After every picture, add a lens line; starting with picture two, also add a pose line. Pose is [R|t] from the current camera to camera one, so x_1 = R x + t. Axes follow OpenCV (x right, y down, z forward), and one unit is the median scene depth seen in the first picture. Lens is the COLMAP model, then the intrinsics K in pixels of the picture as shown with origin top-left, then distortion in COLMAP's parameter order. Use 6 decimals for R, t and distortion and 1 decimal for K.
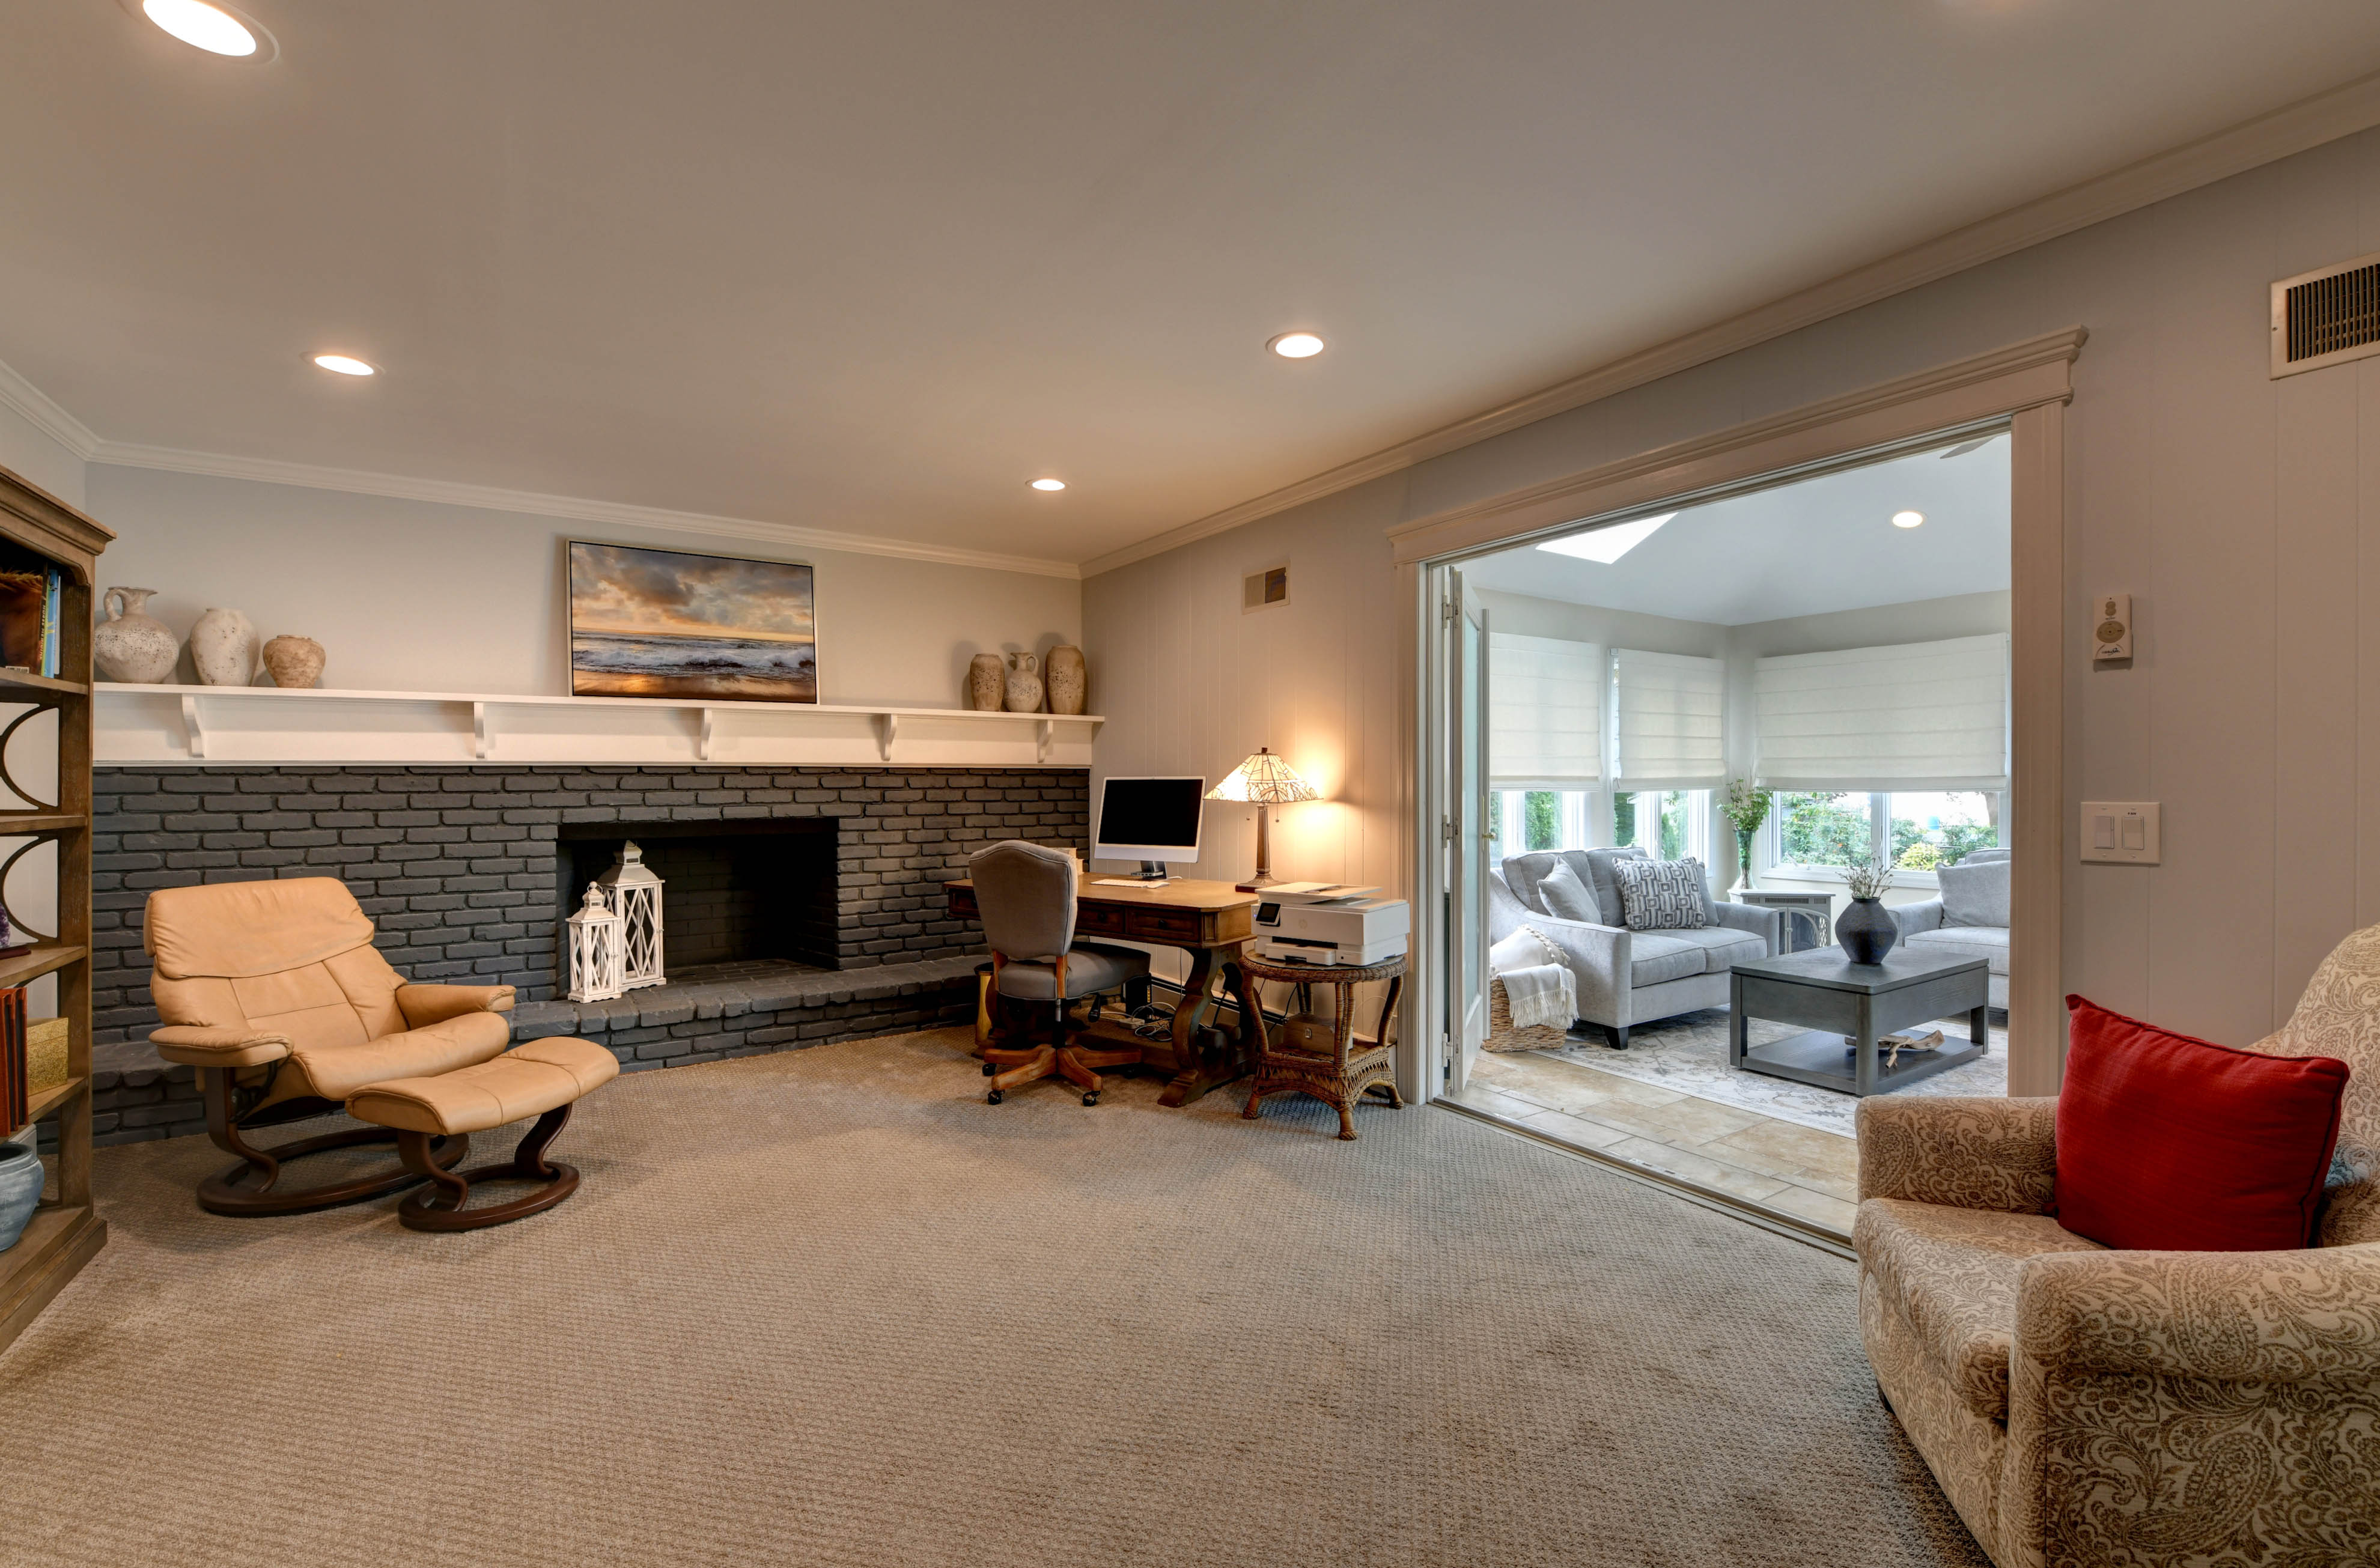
lens RADIAL K [[998.4, 0, 1185.6], [0, 998.4, 793.5], [0, 0, 1]] dist [-0.010052, -0.000776]
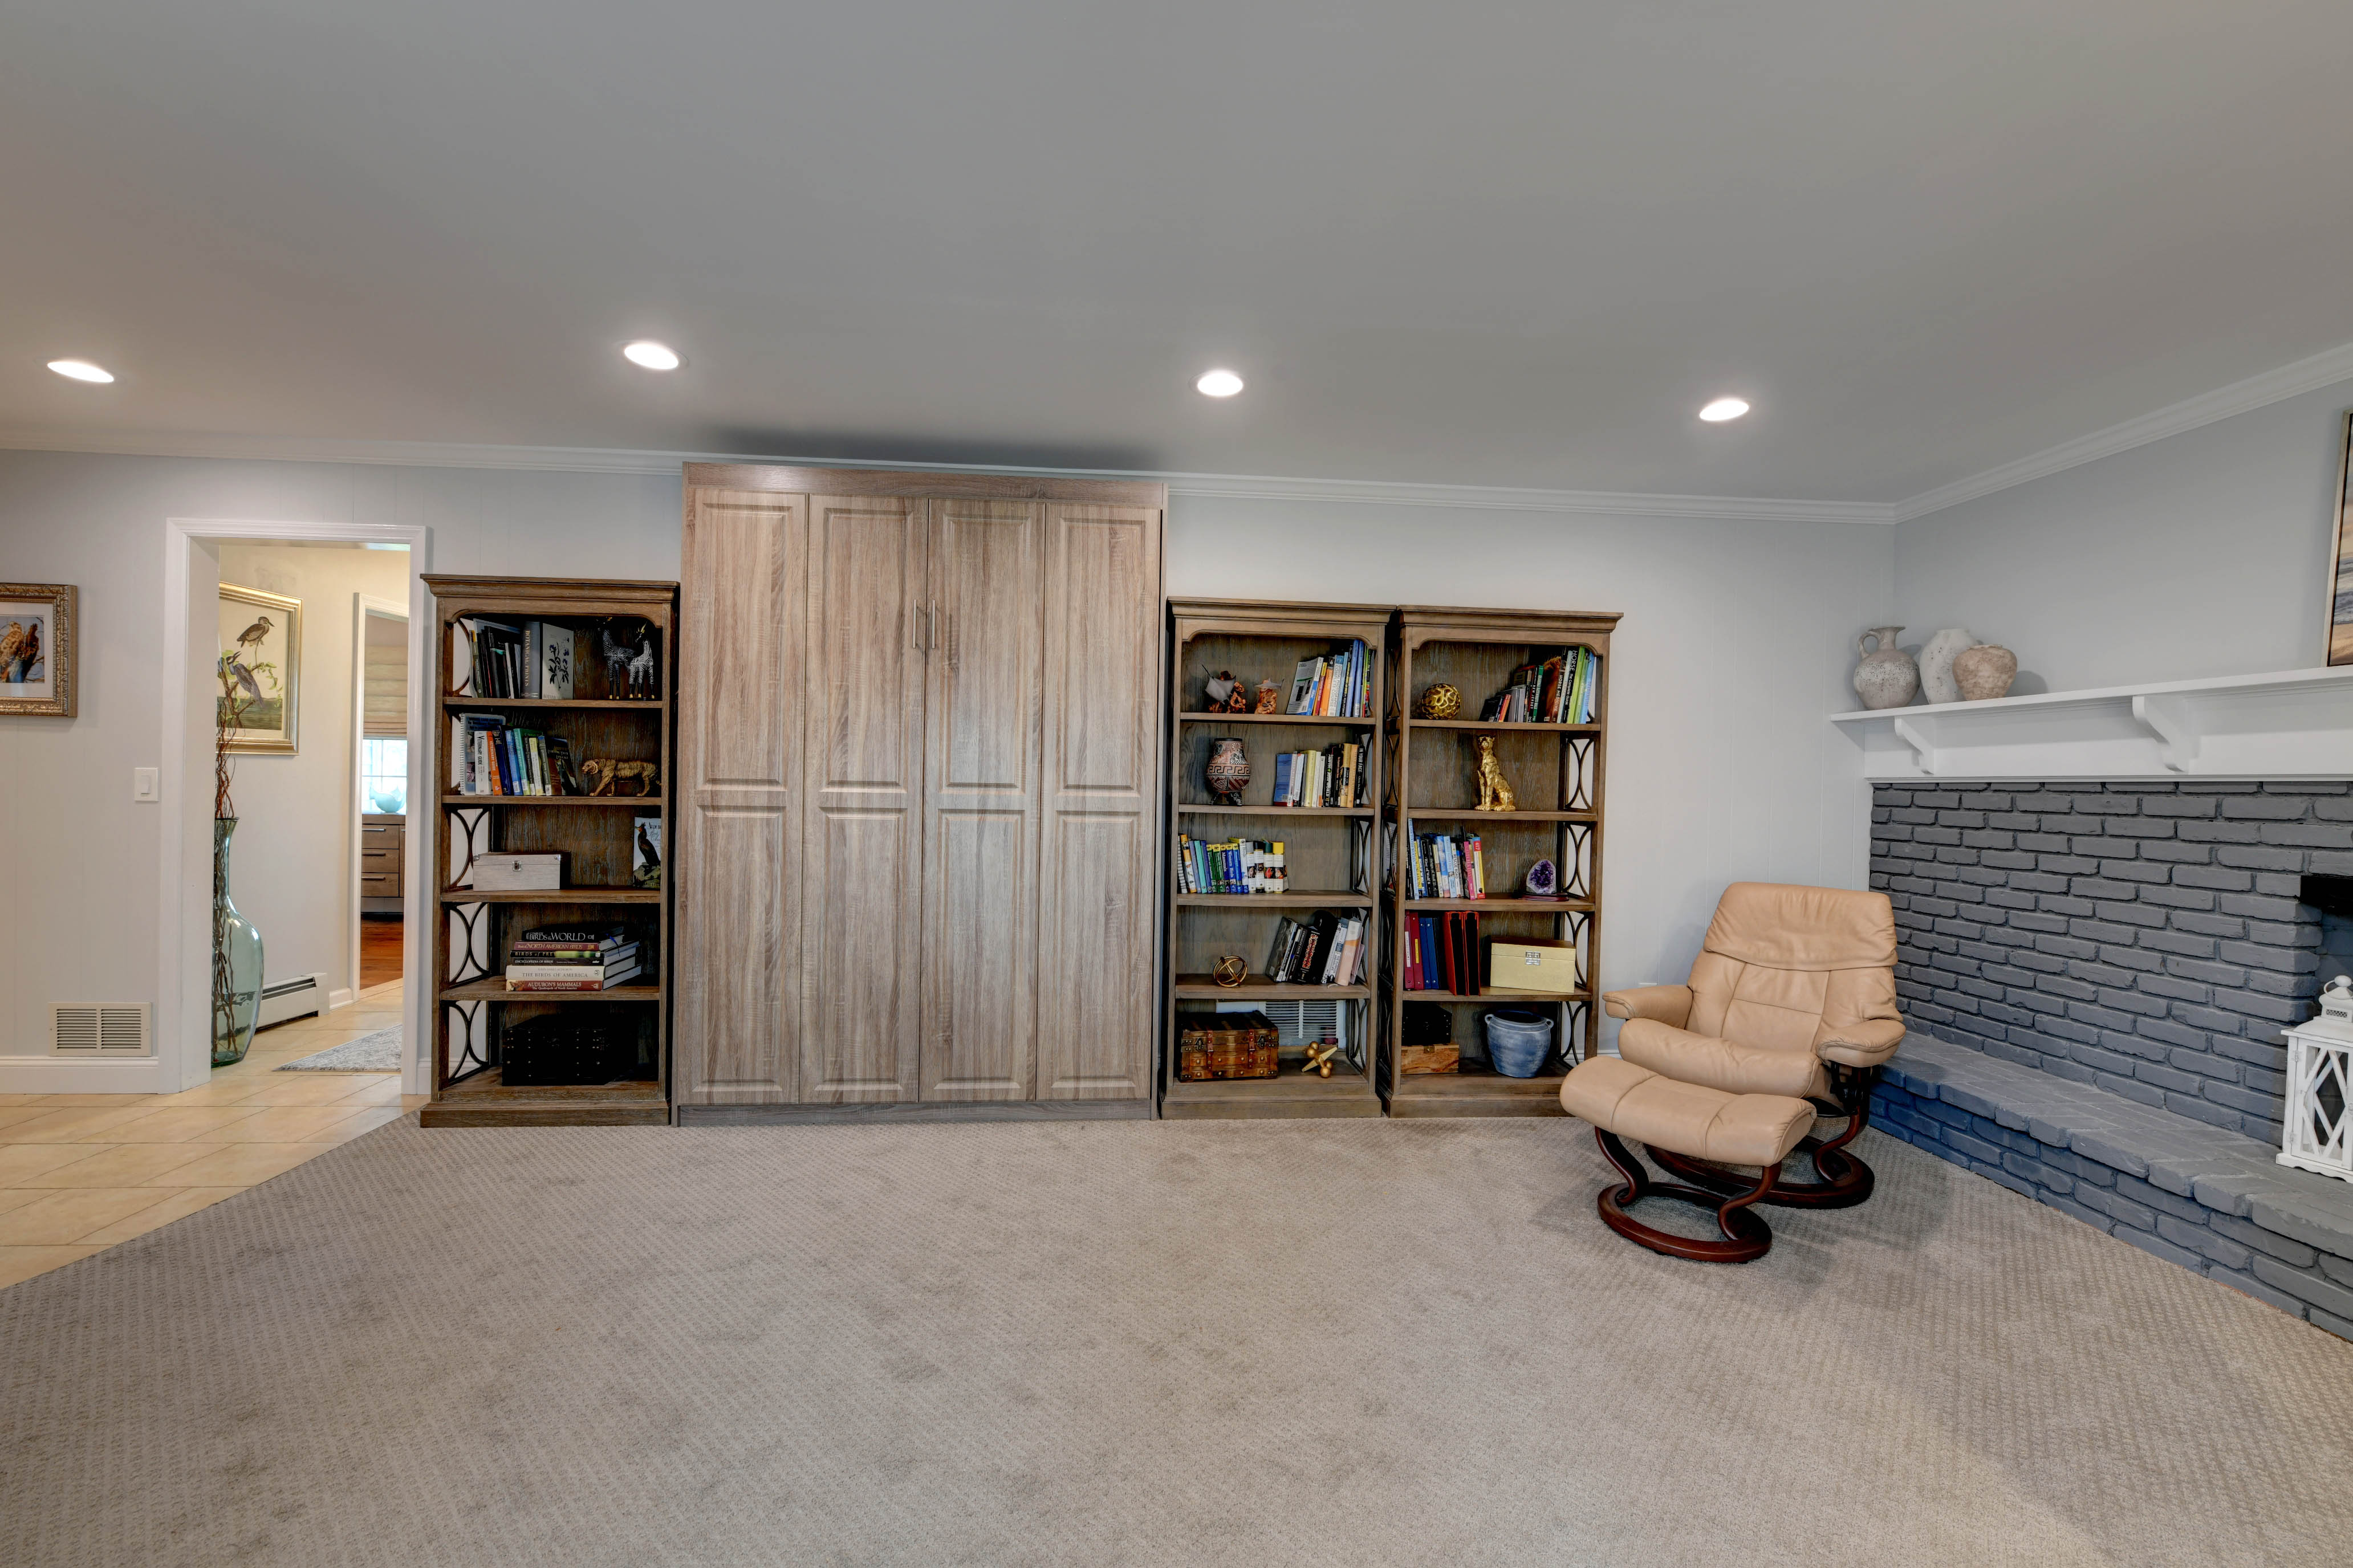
lens RADIAL K [[930.6, 0, 1174.7], [0, 930.6, 786.2], [0, 0, 1]] dist [-0.008576, -0.001022]
pose [[-0.473282, -0.001200, -0.880910, 0.250174], [-0.029979, 0.999442, 0.014745, -0.013567], [0.880401, 0.033388, -0.473054, 0.737323]]
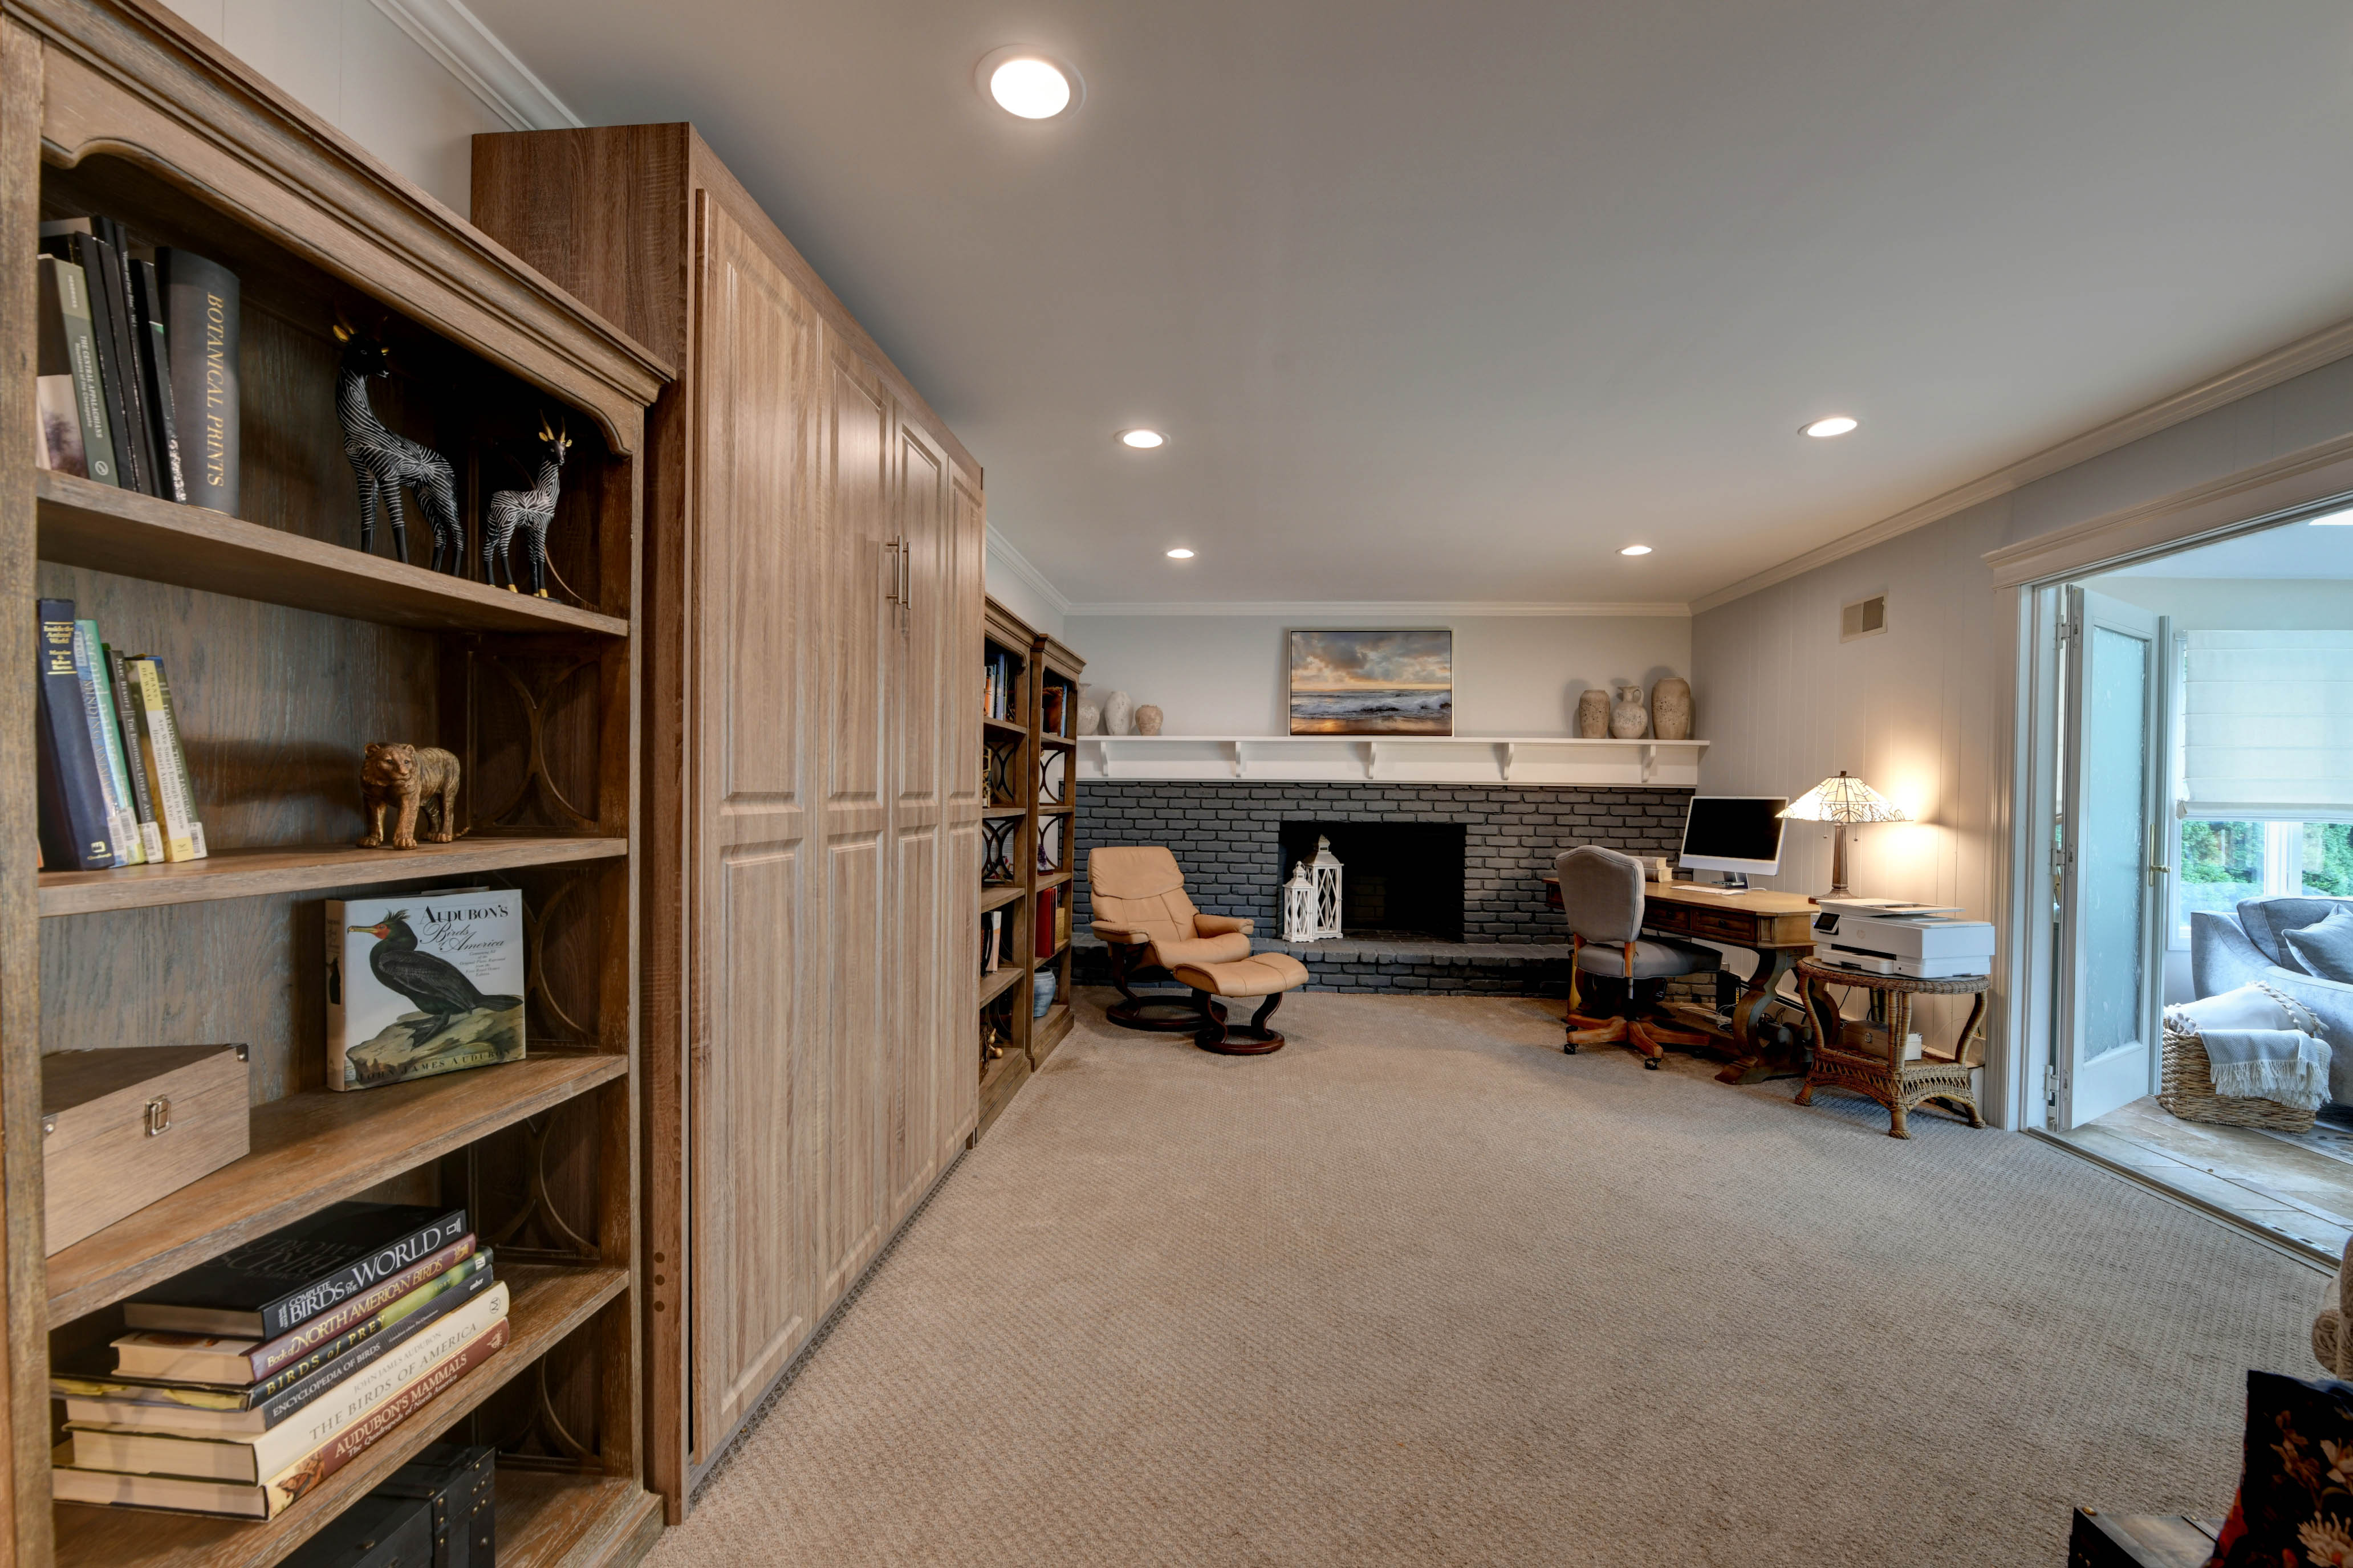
lens RADIAL K [[930.6, 0, 1186.9], [0, 930.6, 802.4], [0, 0, 1]] dist [-0.008576, -0.001022]
pose [[0.786743, 0.020792, -0.616931, 0.141351], [-0.024281, 0.999701, 0.002727, 0.002049], [0.616803, 0.012834, 0.787013, -0.218193]]
